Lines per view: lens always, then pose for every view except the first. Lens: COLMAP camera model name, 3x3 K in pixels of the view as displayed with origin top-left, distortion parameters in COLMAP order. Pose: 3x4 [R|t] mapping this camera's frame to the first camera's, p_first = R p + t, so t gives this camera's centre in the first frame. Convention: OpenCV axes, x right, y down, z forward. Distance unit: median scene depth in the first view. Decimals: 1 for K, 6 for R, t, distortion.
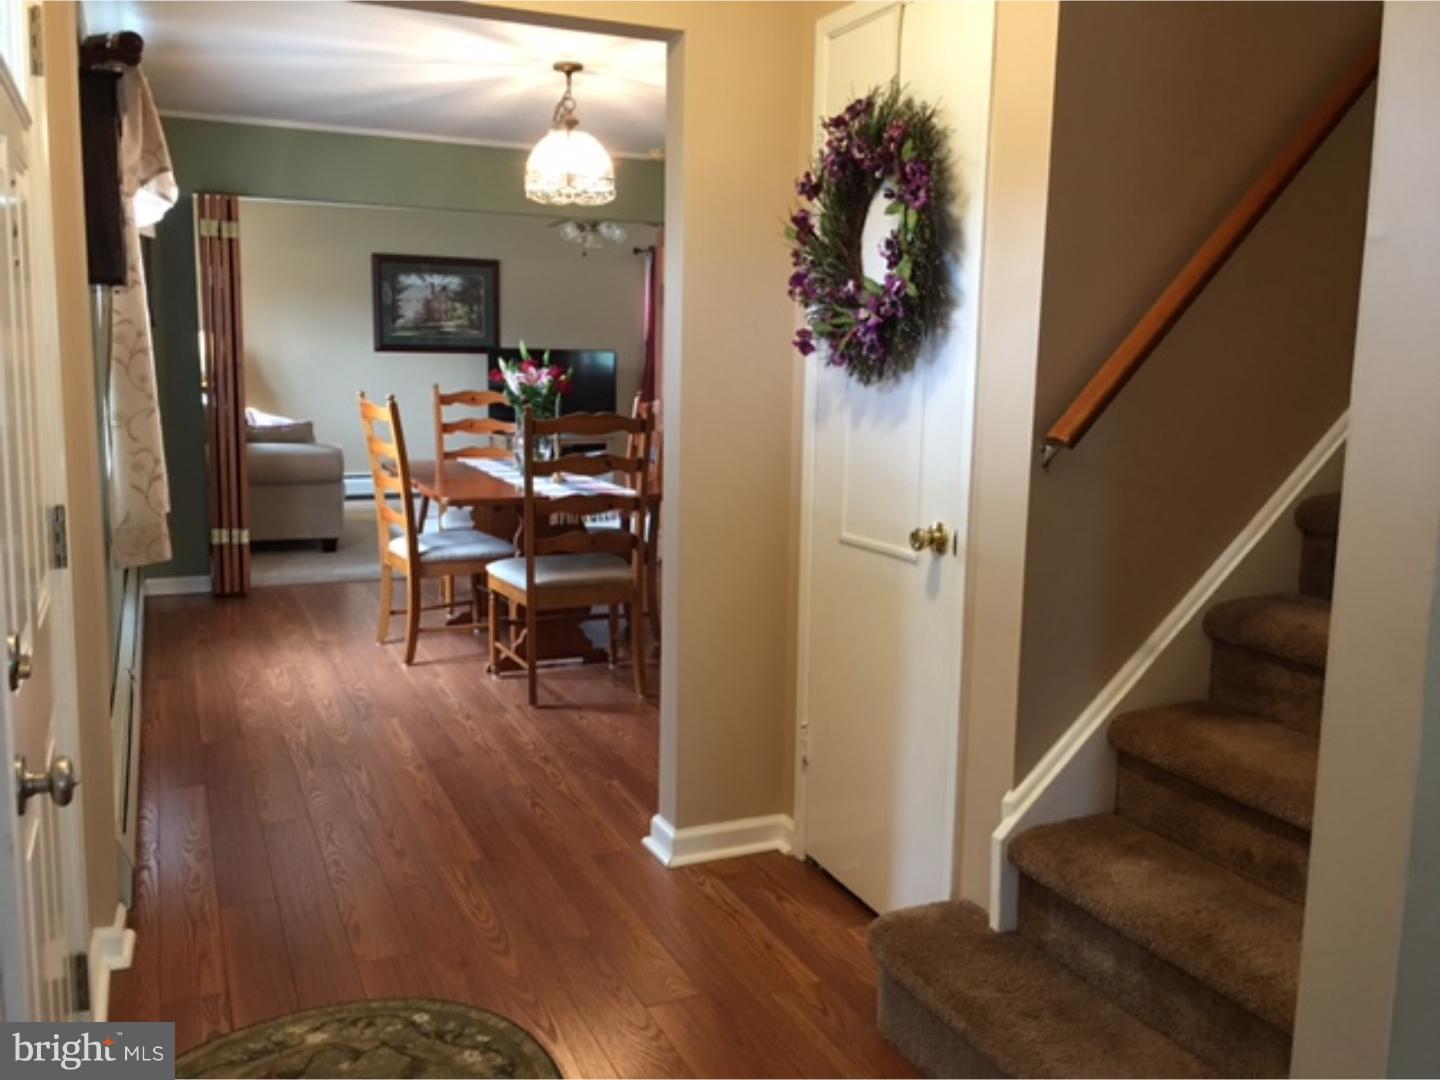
lens RADIAL K [[1221.3, 0, 712.3], [0, 1221.3, 518.9], [0, 0, 1]] dist [0.085575, -0.133536]
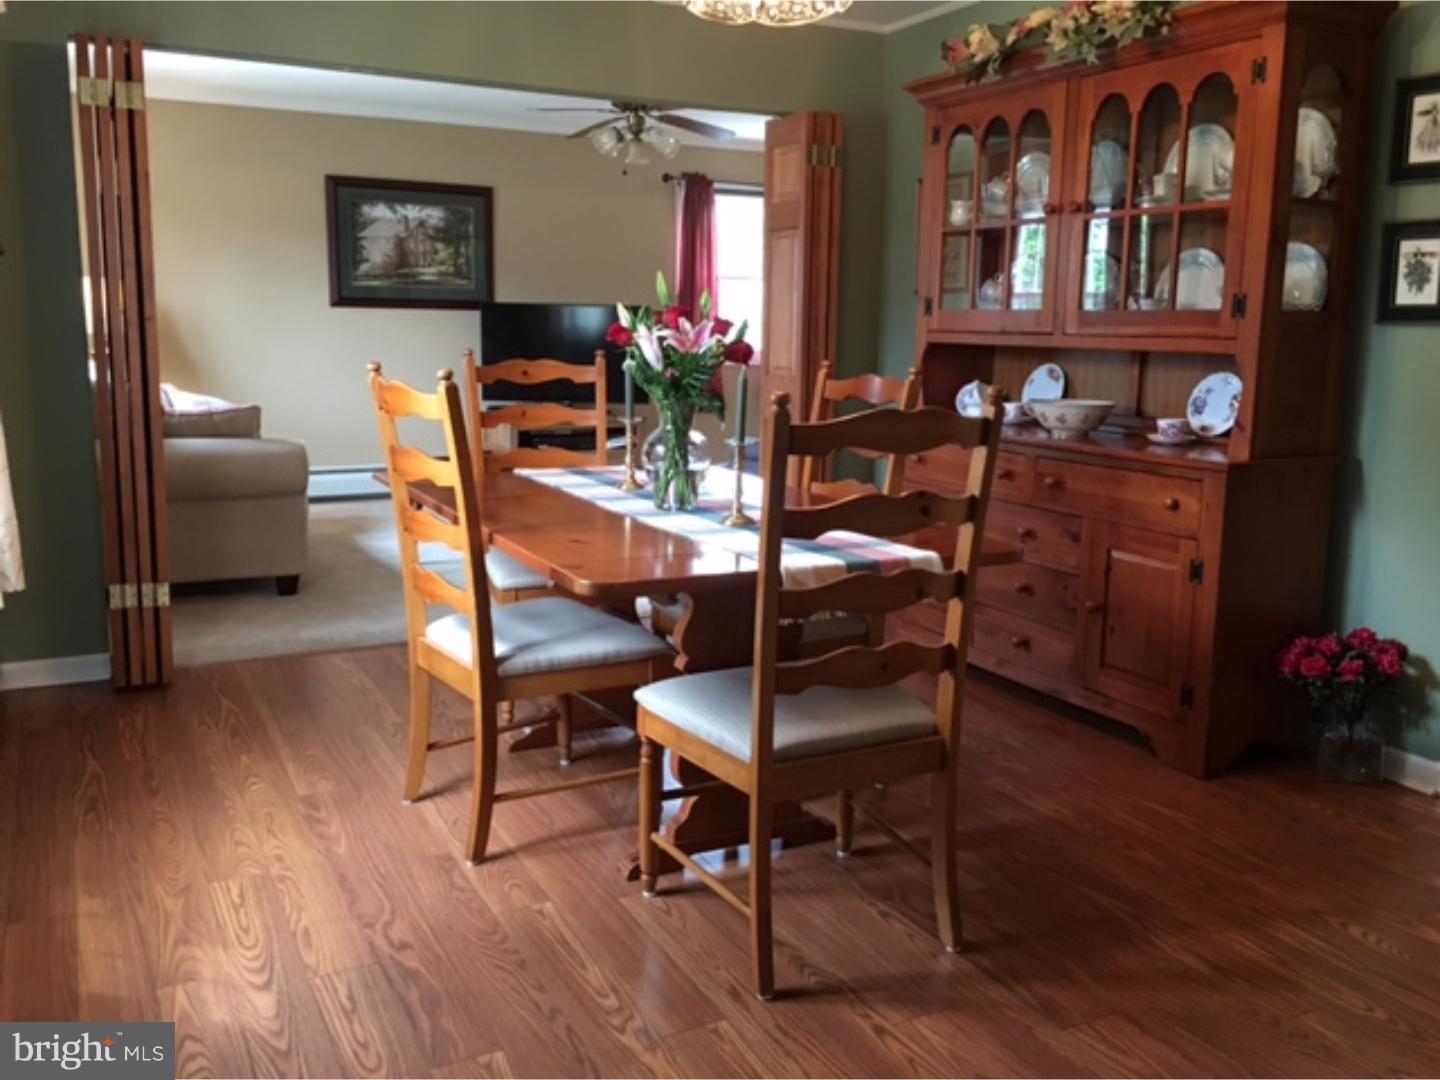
lens RADIAL K [[1221.3, 0, 712.3], [0, 1221.3, 518.9], [0, 0, 1]] dist [0.085575, -0.133536]
pose [[0.998013, -0.009540, 0.062274, -0.138272], [0.007864, 0.999602, 0.027097, -0.038328], [-0.062508, -0.026554, 0.997691, 0.354173]]
